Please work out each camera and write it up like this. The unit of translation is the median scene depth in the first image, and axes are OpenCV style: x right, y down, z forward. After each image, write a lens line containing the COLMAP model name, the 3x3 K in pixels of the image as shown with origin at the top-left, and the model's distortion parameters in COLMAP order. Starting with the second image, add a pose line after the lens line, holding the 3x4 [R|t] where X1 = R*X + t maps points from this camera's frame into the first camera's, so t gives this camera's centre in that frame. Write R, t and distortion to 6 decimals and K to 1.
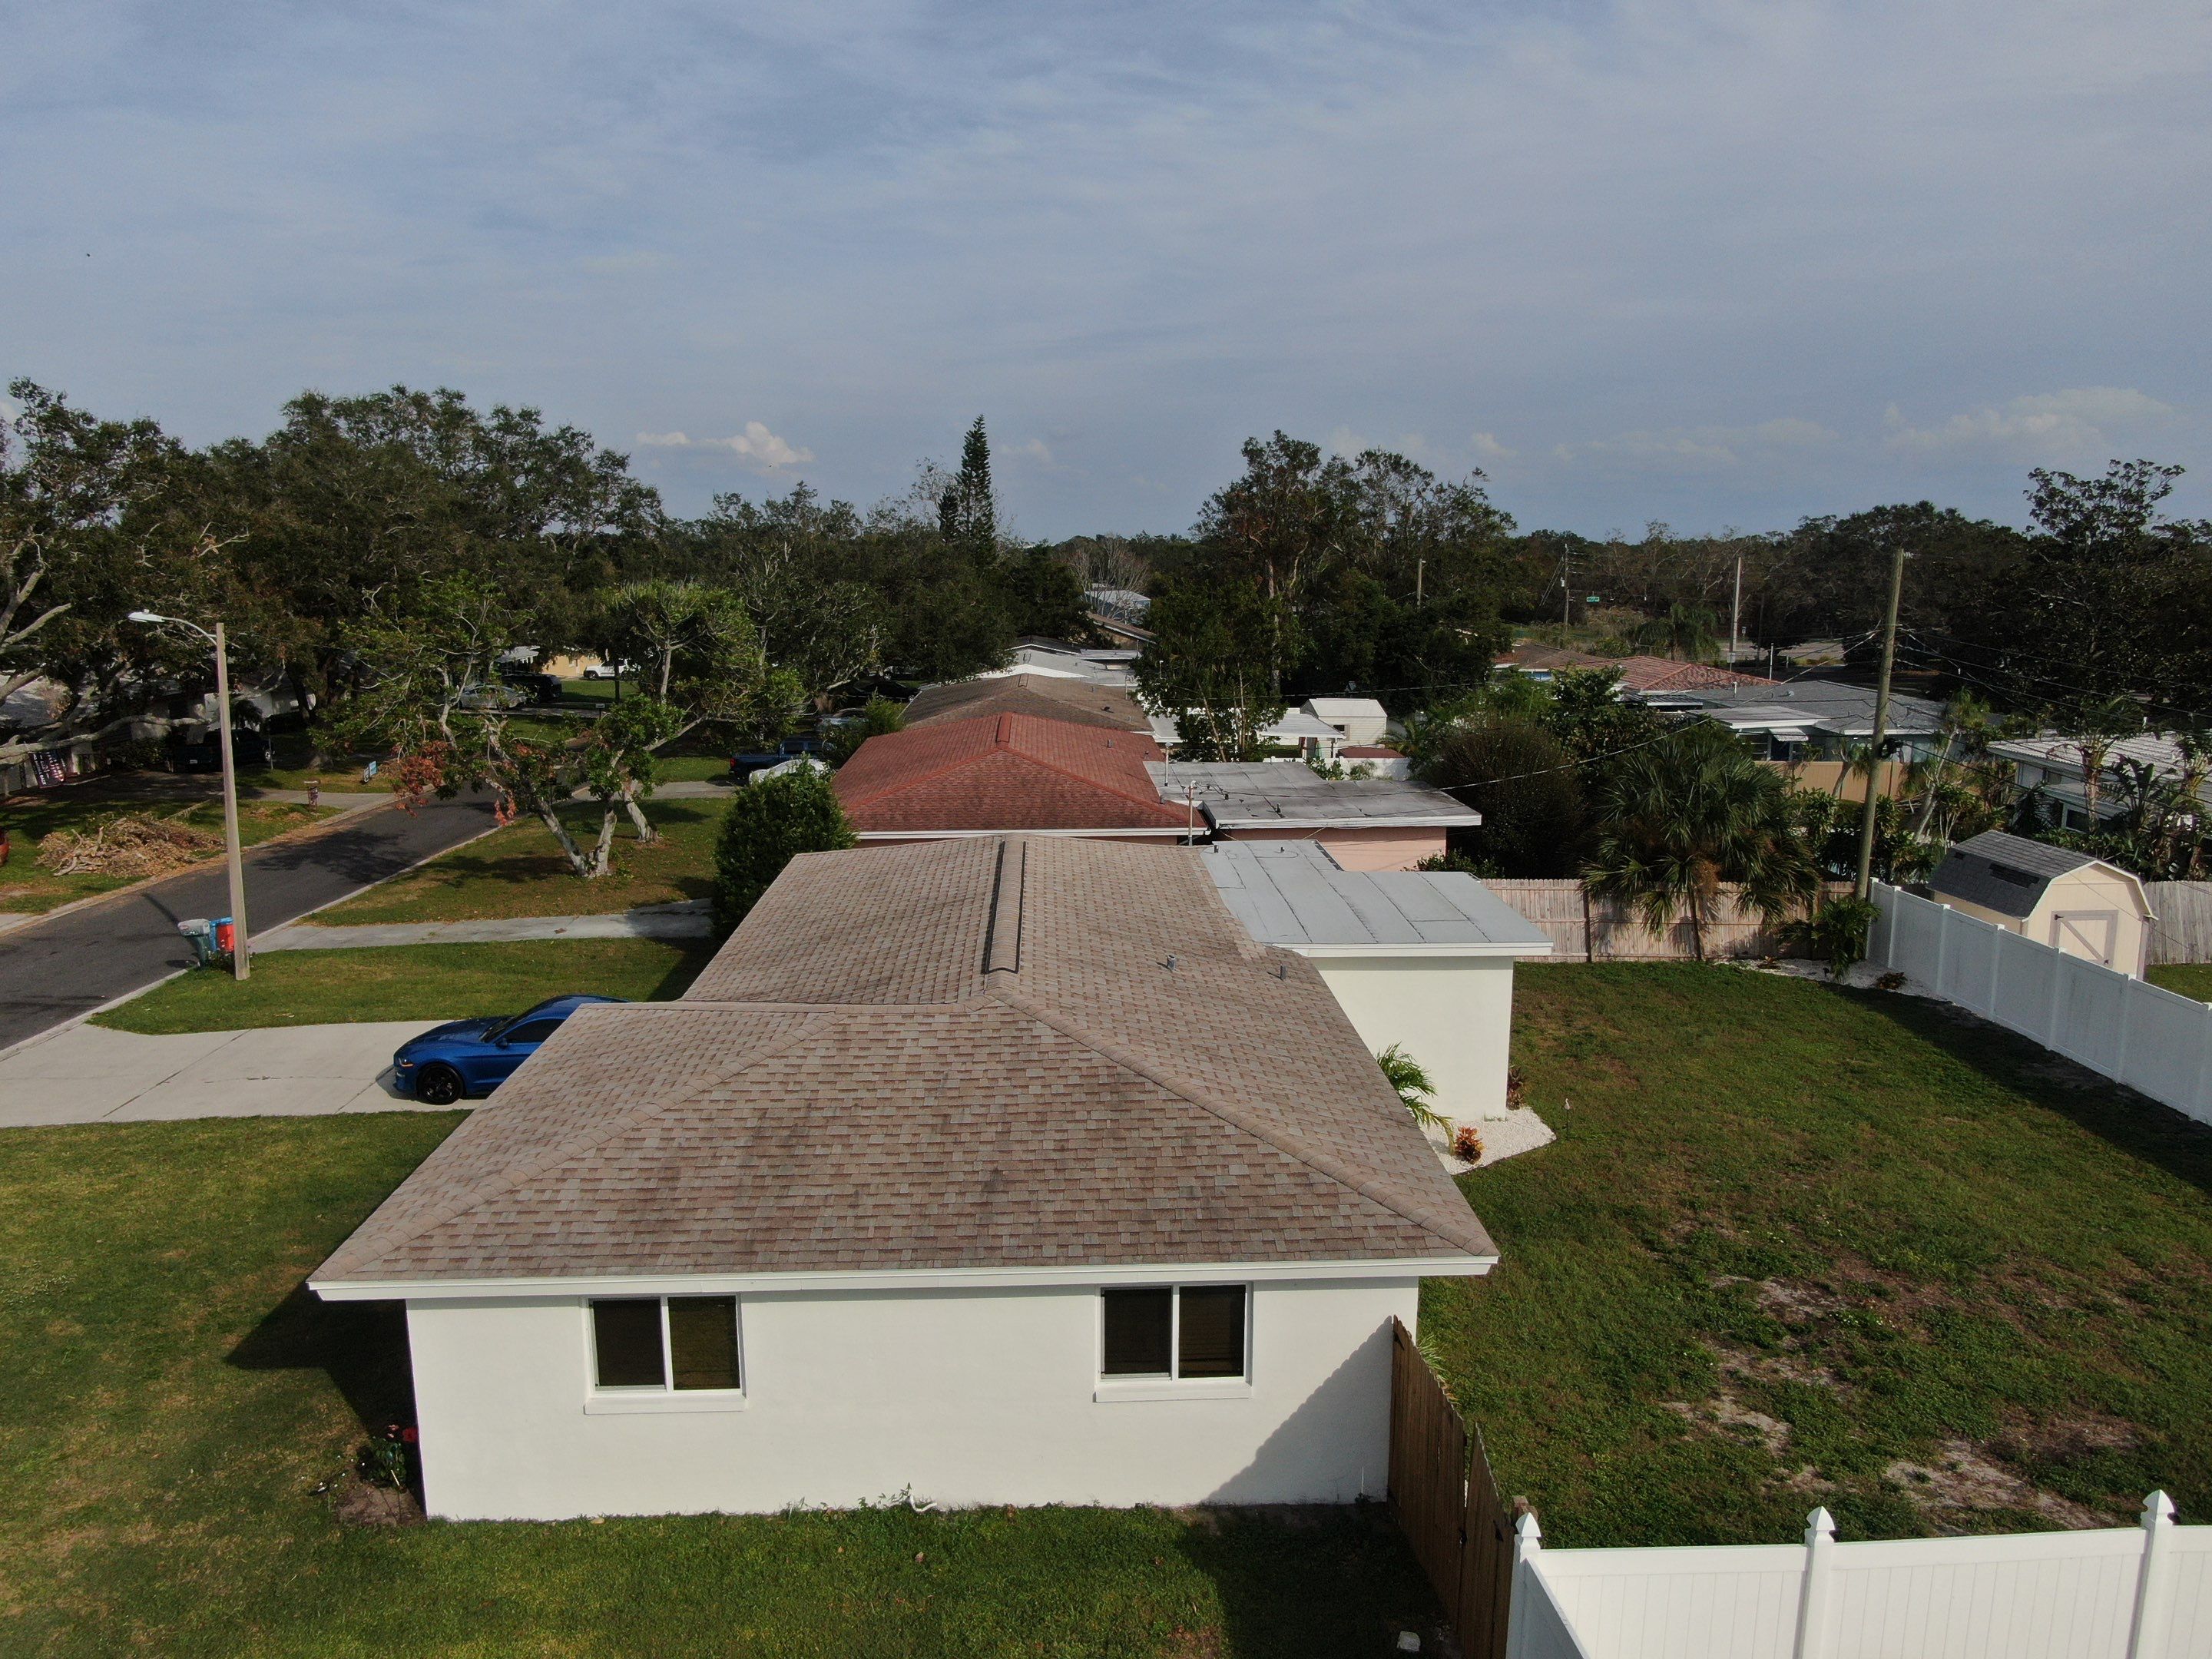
lens RADIAL K [[1581.7, 0, 1106.0], [0, 1581.7, 829.5], [0, 0, 1]] dist [-0.025120, 0.011916]
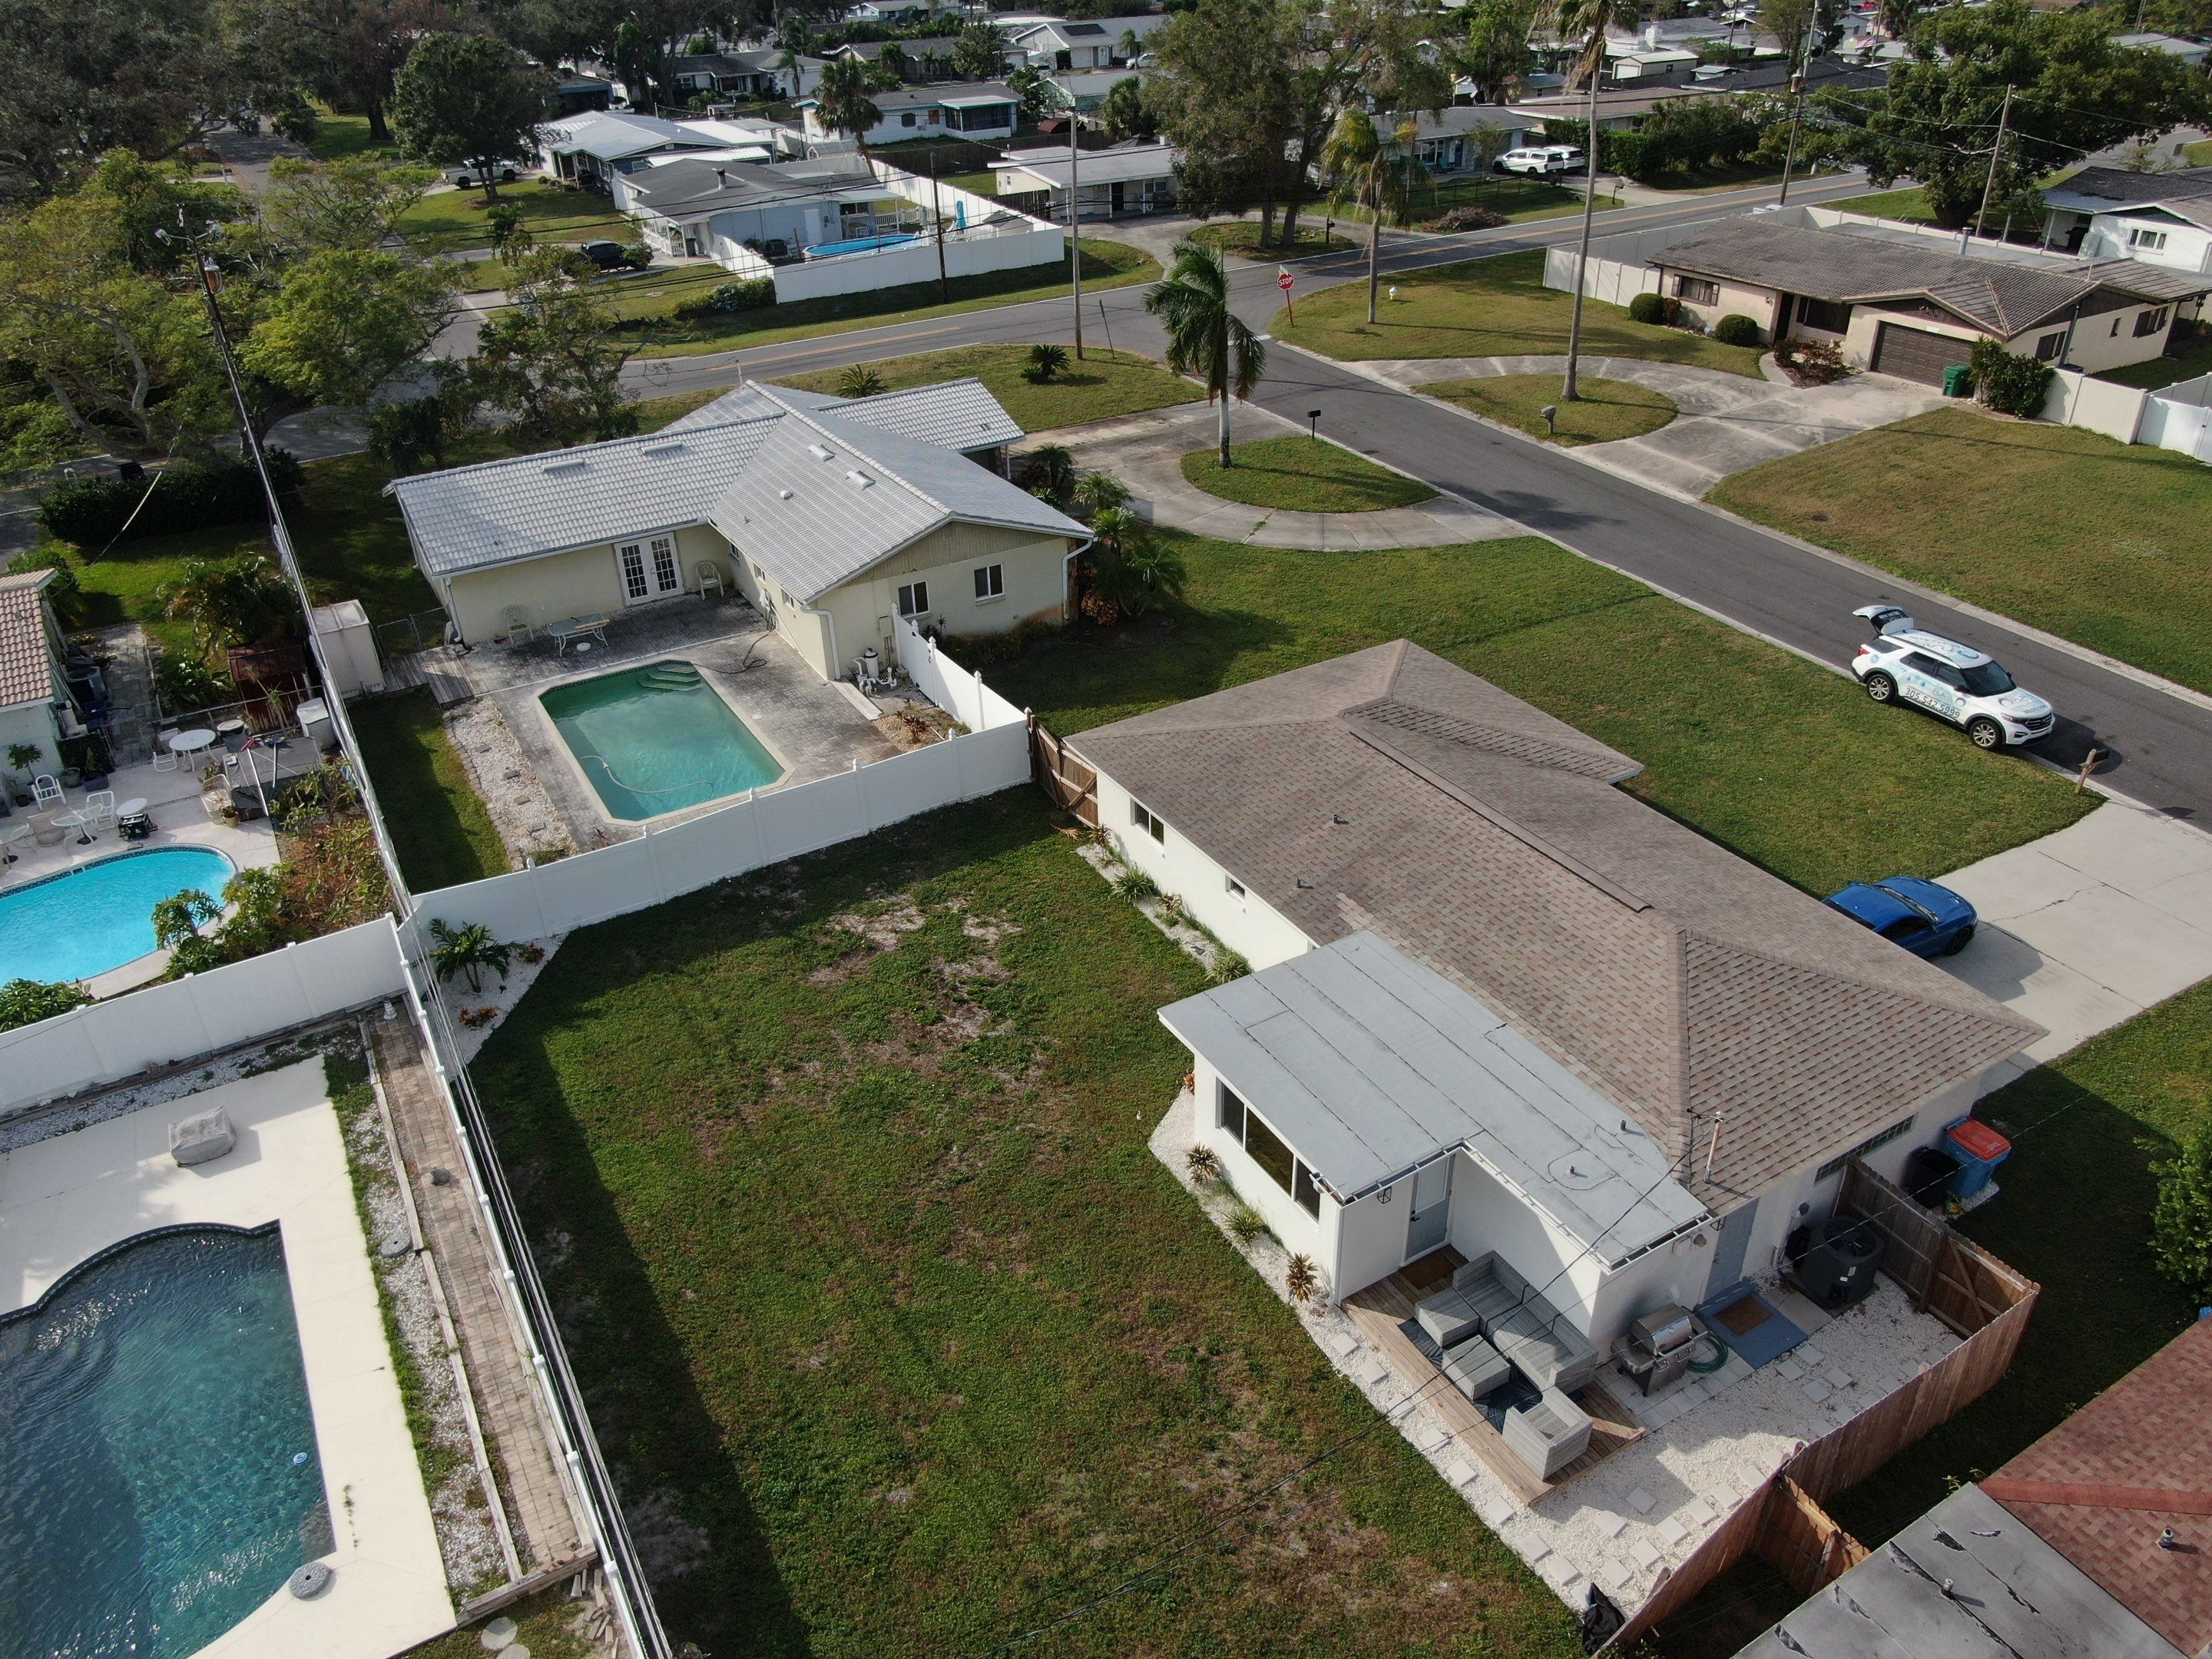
lens RADIAL K [[1581.7, 0, 1106.0], [0, 1581.7, 829.5], [0, 0, 1]] dist [-0.025120, 0.011916]
pose [[-0.882341, 0.258959, -0.392956, 0.564956], [-0.060507, 0.765639, 0.640419, -0.586946], [0.466705, 0.588844, -0.659886, 1.279509]]
